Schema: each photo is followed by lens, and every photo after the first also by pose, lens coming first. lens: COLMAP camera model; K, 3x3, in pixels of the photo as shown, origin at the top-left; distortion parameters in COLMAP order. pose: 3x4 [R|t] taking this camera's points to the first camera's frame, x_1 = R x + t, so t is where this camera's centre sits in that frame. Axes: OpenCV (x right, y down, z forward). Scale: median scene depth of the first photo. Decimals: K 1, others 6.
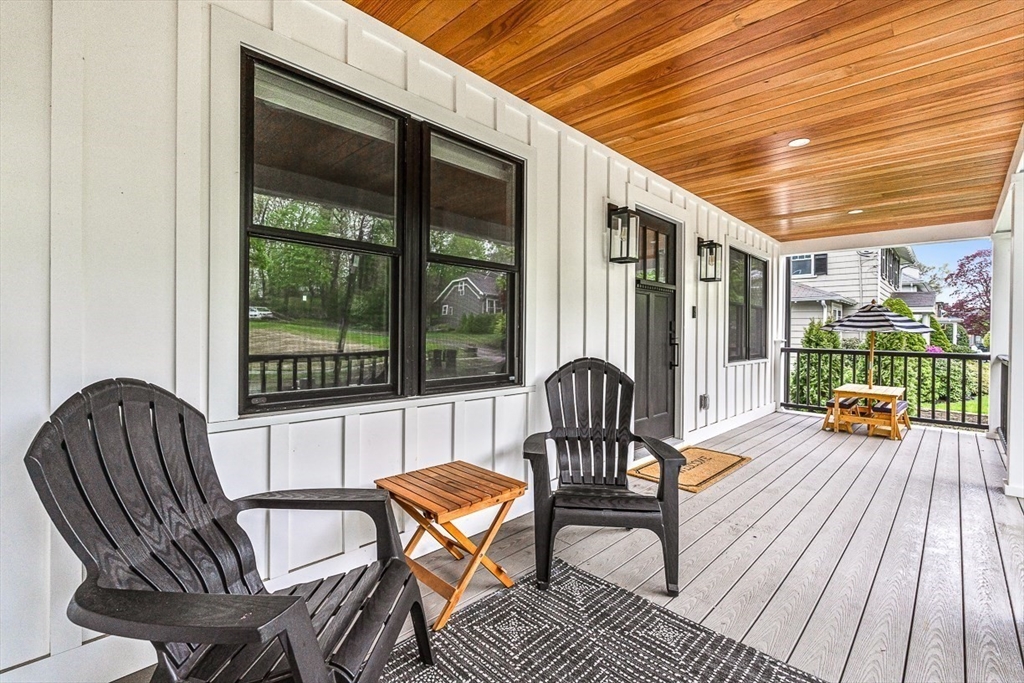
lens RADIAL K [[453.0, 0, 516.7], [0, 453.0, 334.8], [0, 0, 1]] dist [-0.000703, 0.000073]
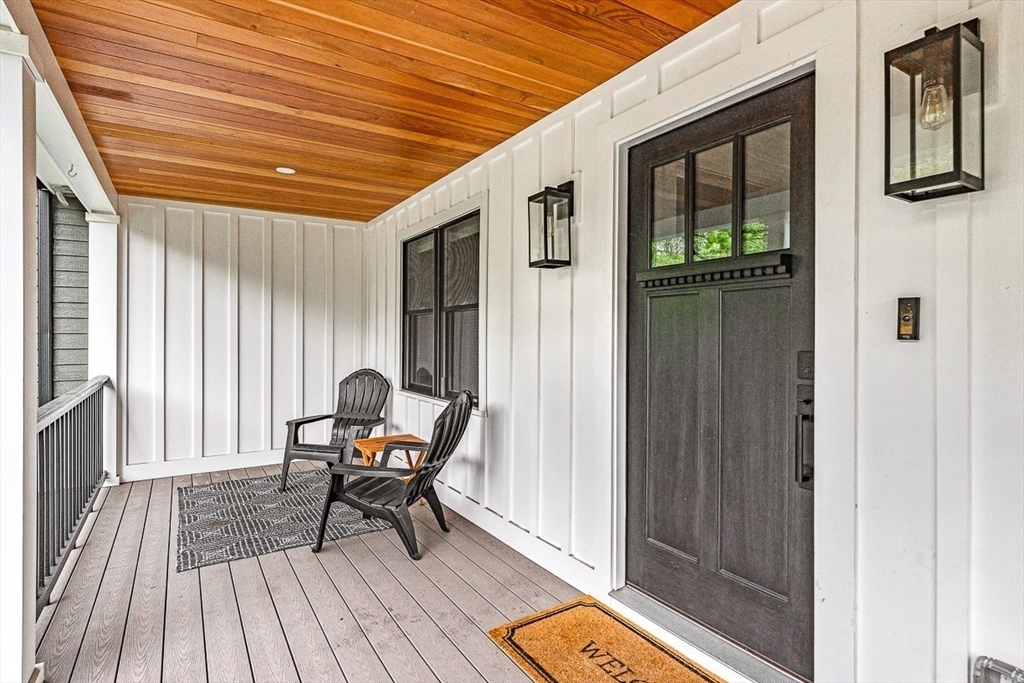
lens RADIAL K [[532.6, 0, 512.0], [0, 532.6, 341.5], [0, 0, 1]] dist [-0.000569, -0.000103]
pose [[-0.243531, -0.012631, -0.969811, 1.596902], [-0.020153, 0.999765, -0.007960, -0.056917], [0.969684, 0.017606, -0.243728, 1.760816]]
